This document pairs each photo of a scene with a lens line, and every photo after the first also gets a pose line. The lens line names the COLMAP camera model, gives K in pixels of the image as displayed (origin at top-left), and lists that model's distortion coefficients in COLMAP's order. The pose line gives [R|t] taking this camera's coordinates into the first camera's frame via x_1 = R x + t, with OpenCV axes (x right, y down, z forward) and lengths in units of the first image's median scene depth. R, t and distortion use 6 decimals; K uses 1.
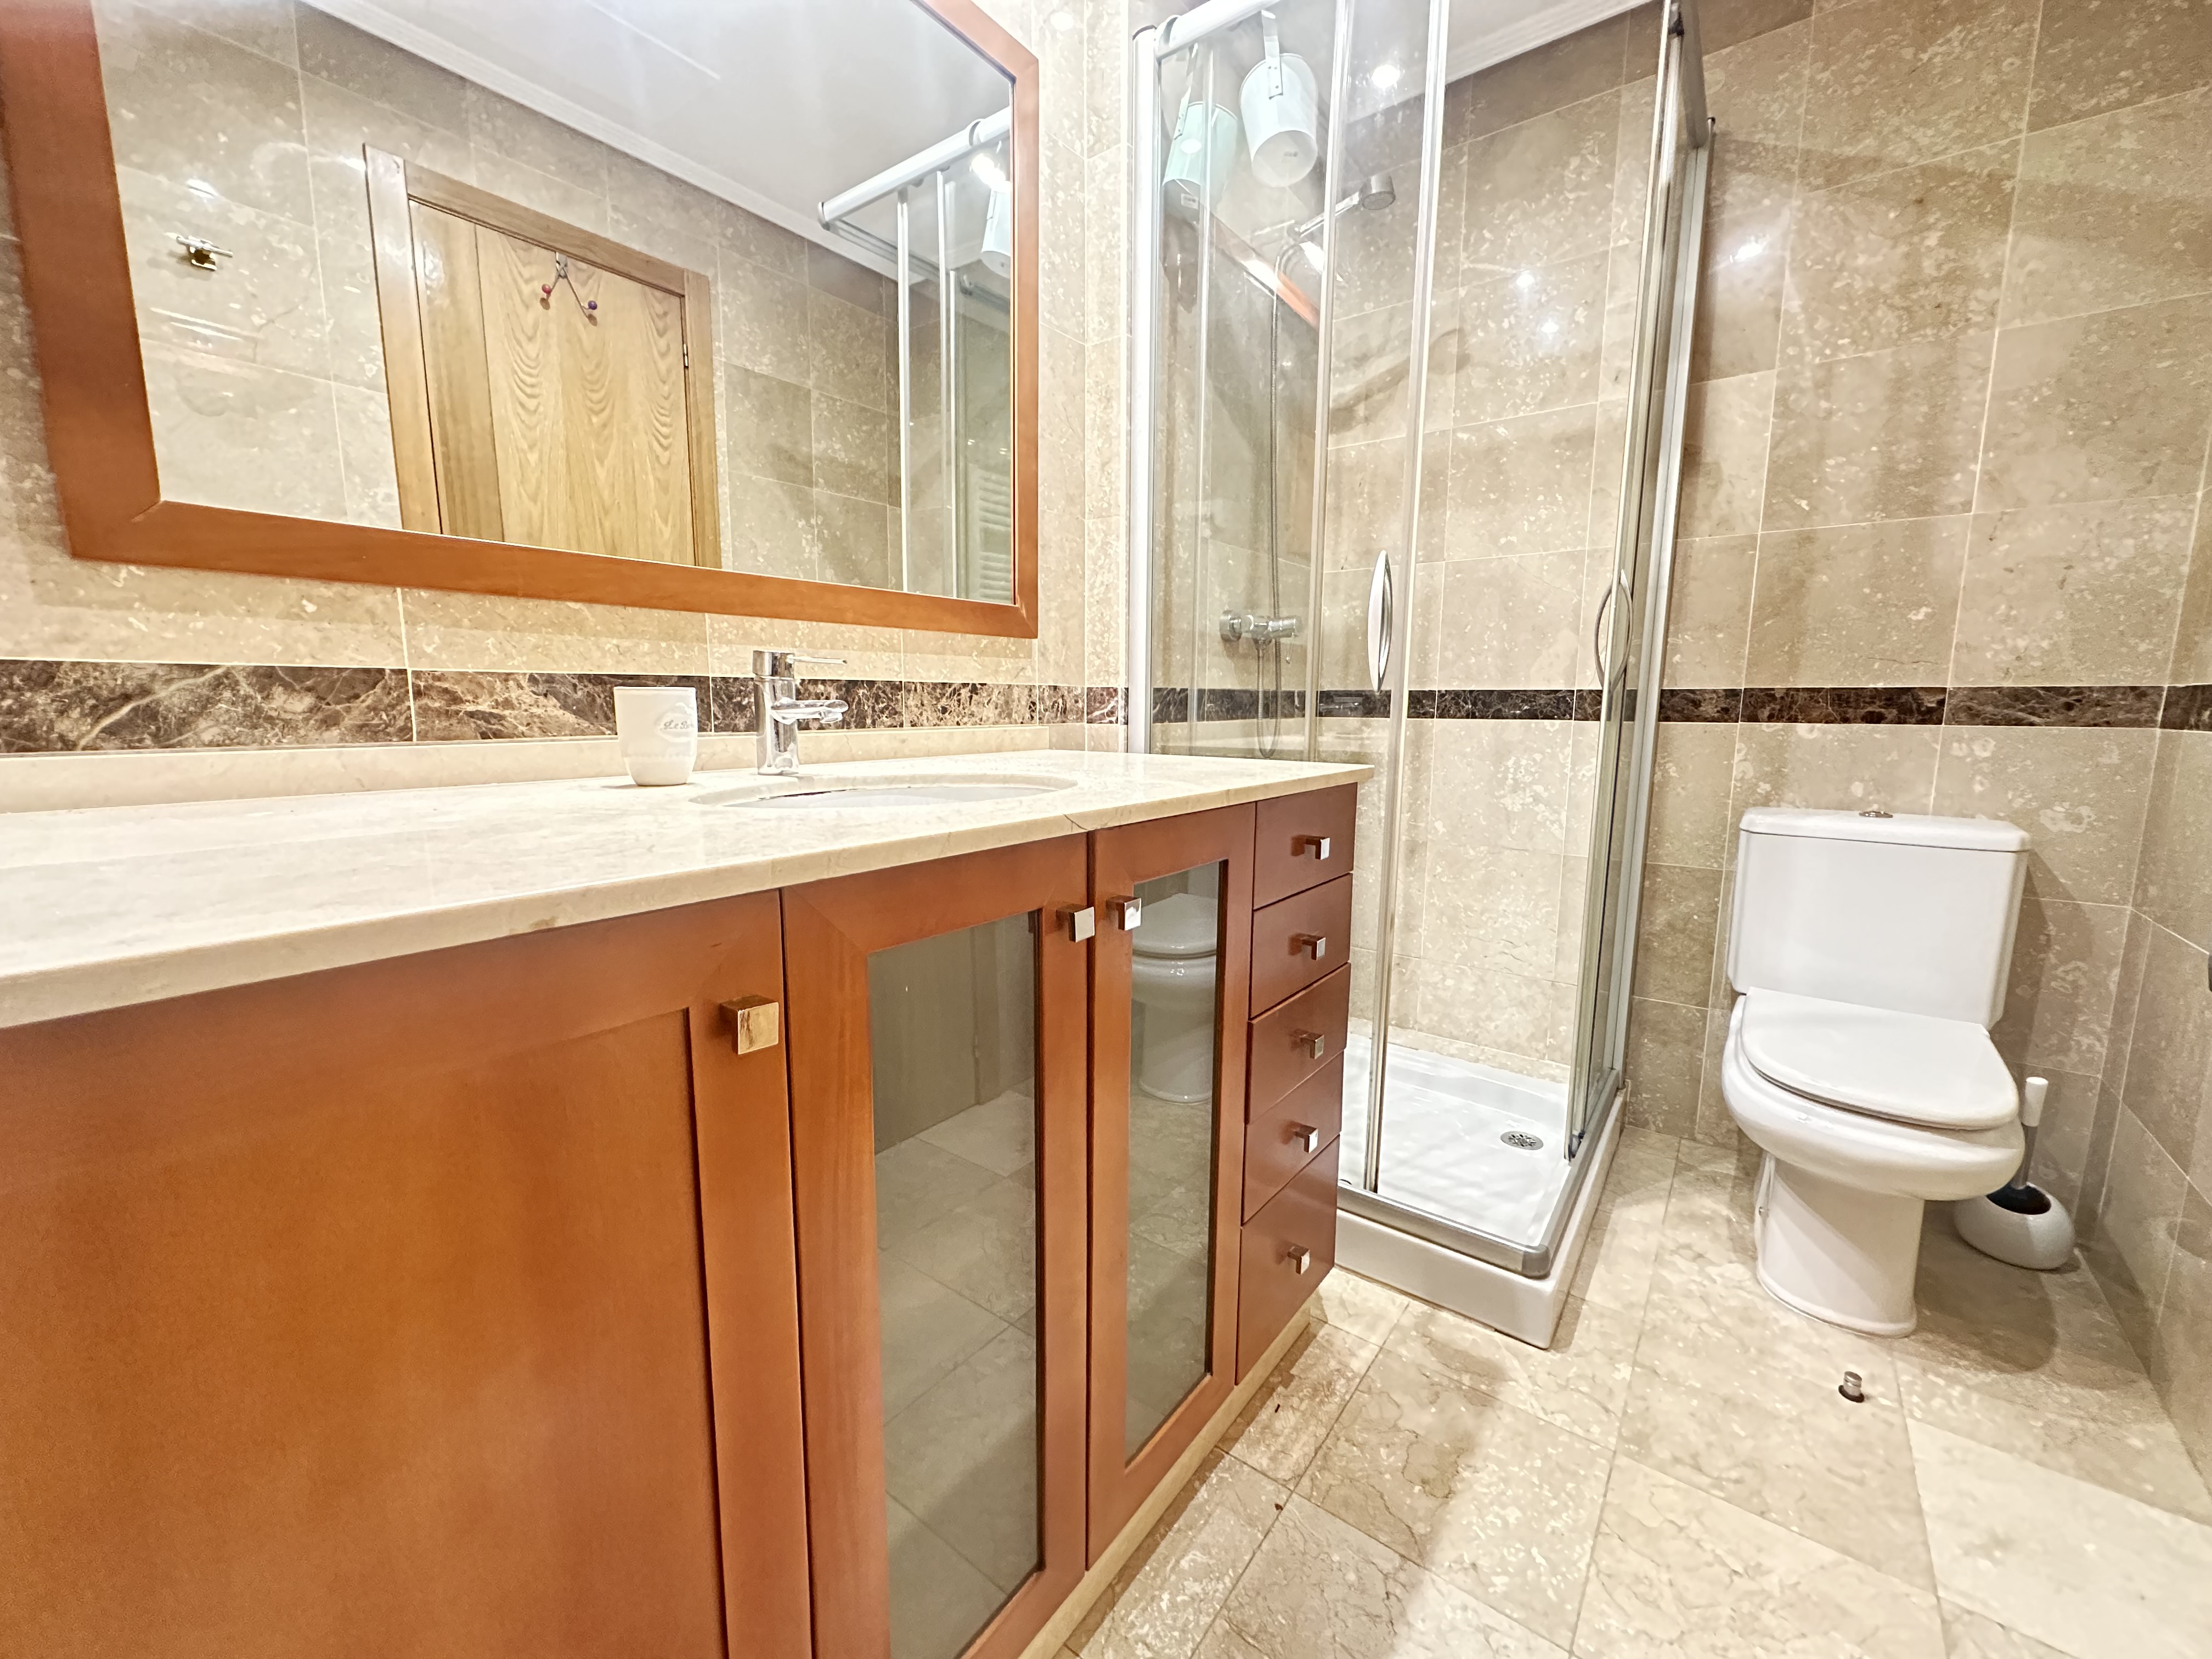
lens RADIAL K [[870.1, 0, 1102.1], [0, 870.1, 817.7], [0, 0, 1]] dist [-0.001252, -0.003589]
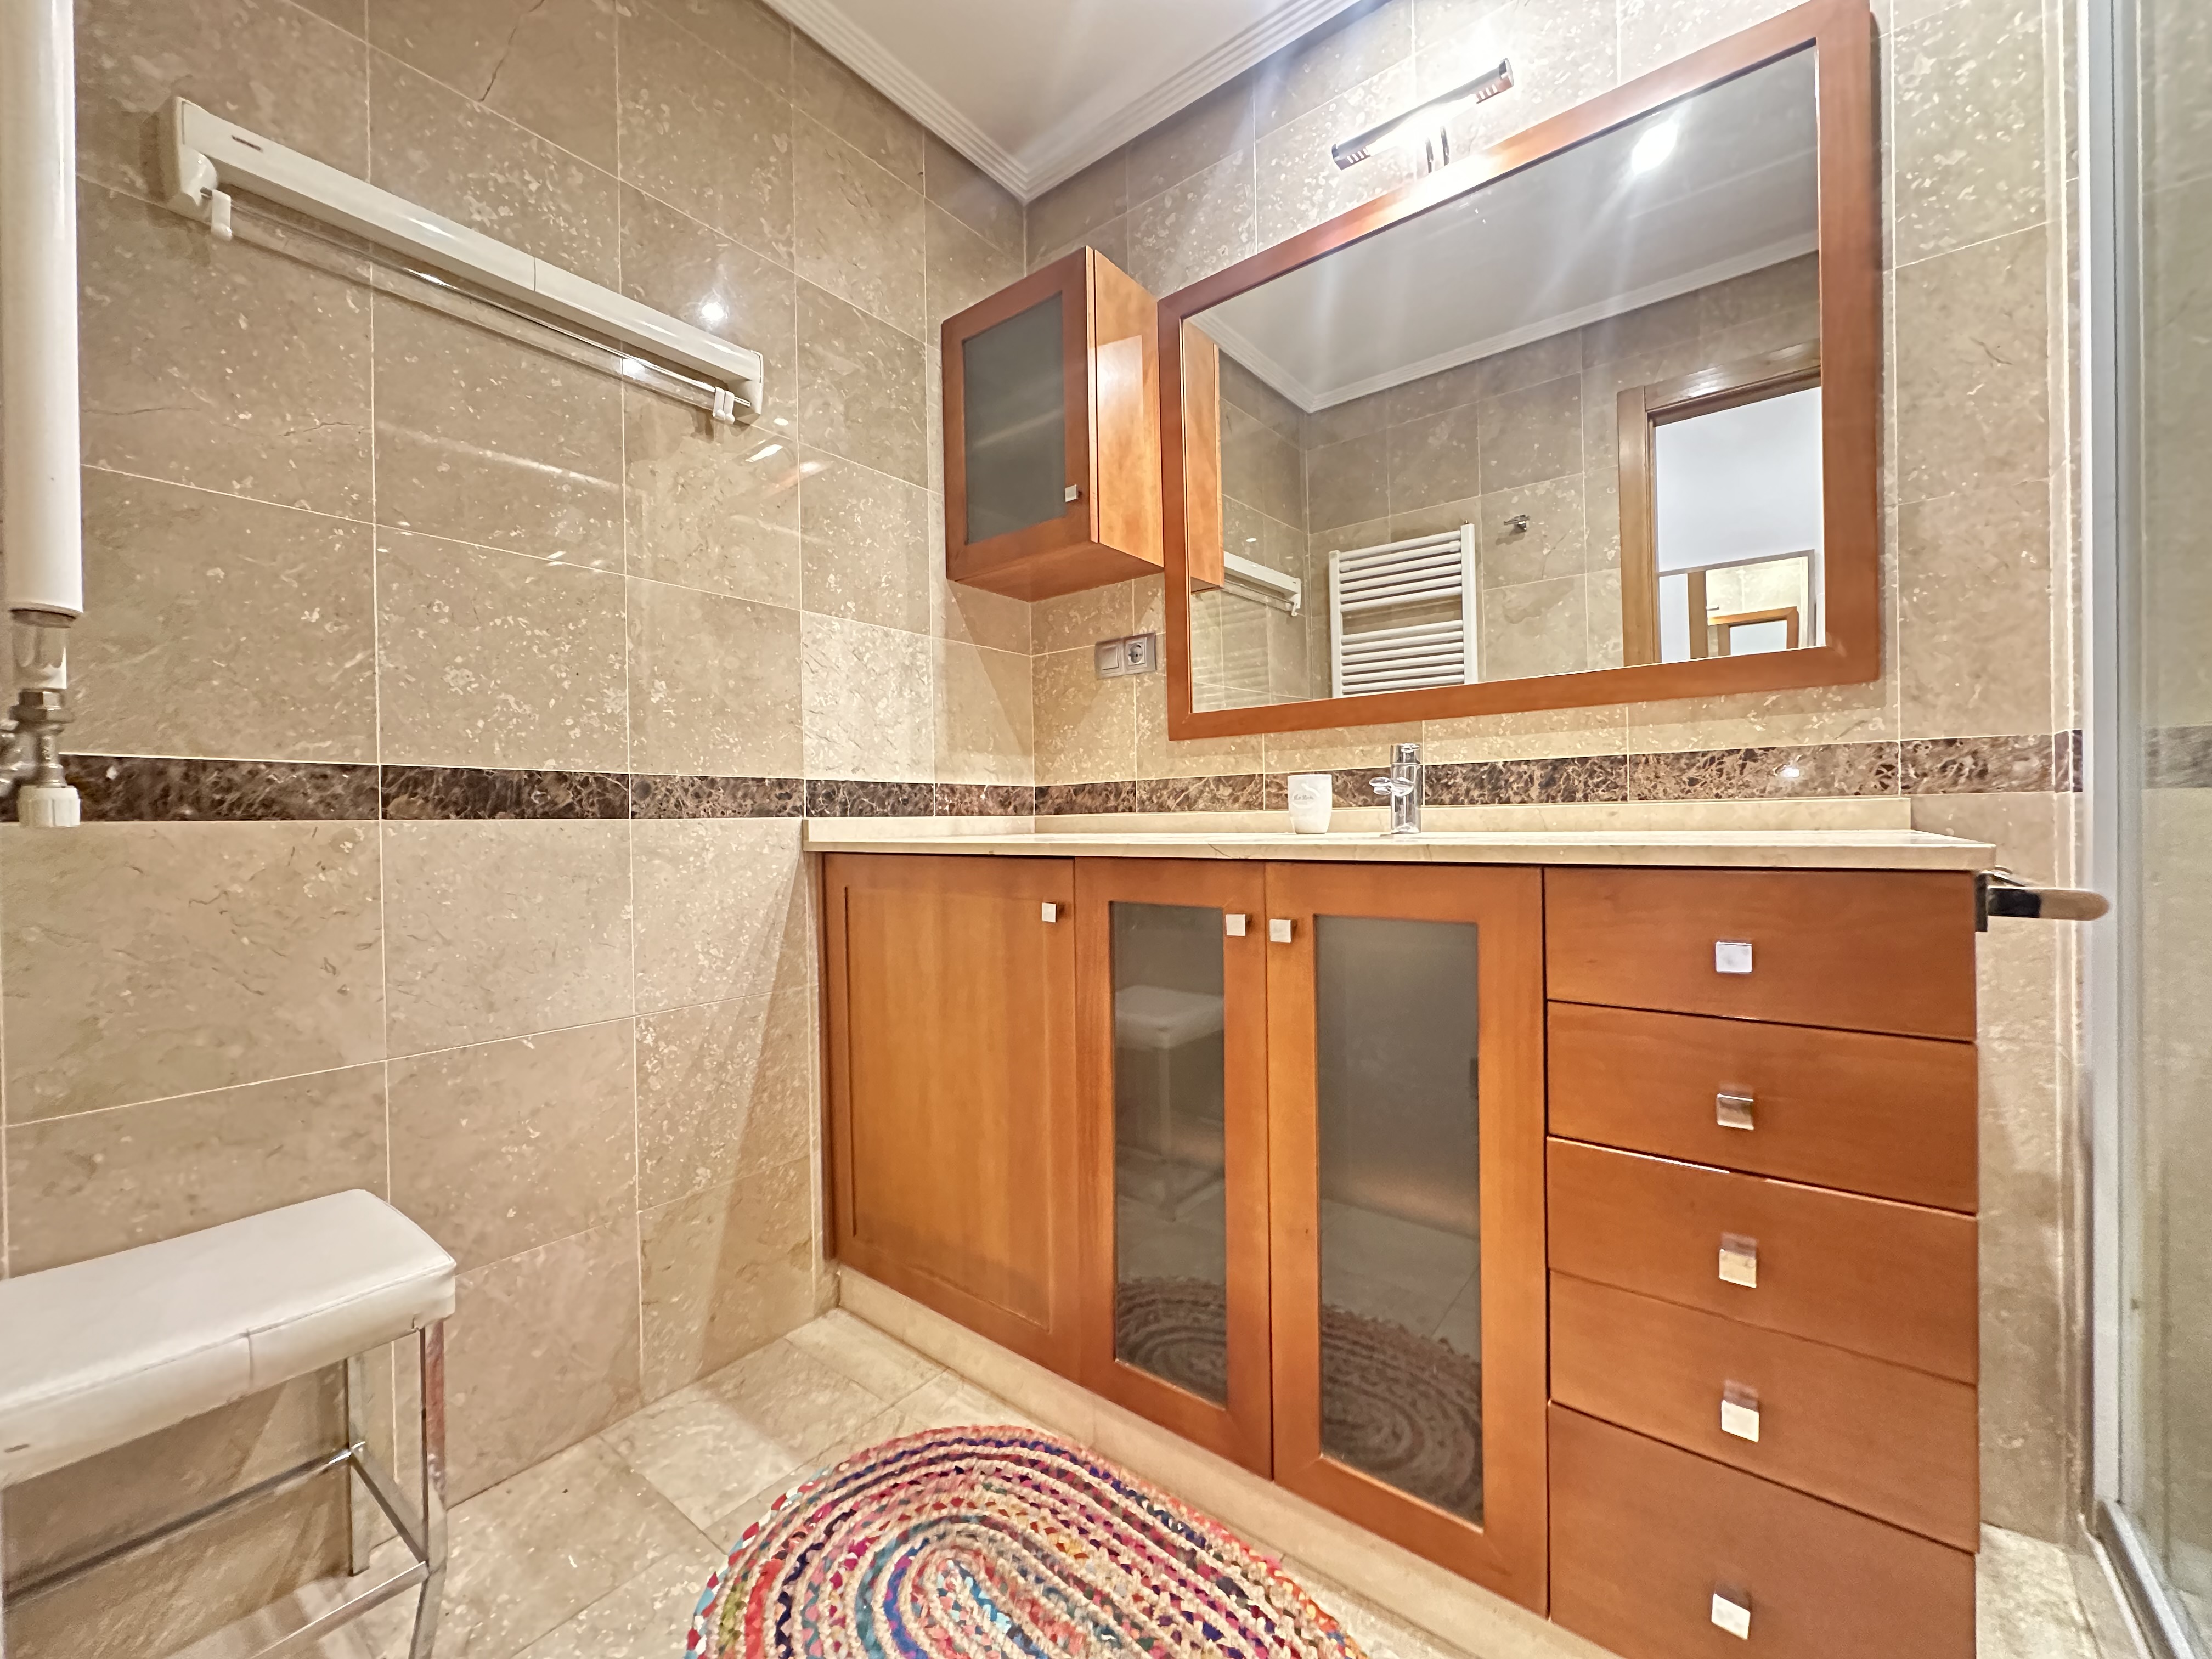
lens RADIAL K [[870.1, 0, 1101.6], [0, 870.1, 830.7], [0, 0, 1]] dist [-0.001252, -0.003589]
pose [[-0.002966, 0.000684, -0.999995, 1.006529], [-0.122104, 0.992517, 0.001041, 0.001959], [0.992513, 0.122107, -0.002861, 0.549344]]
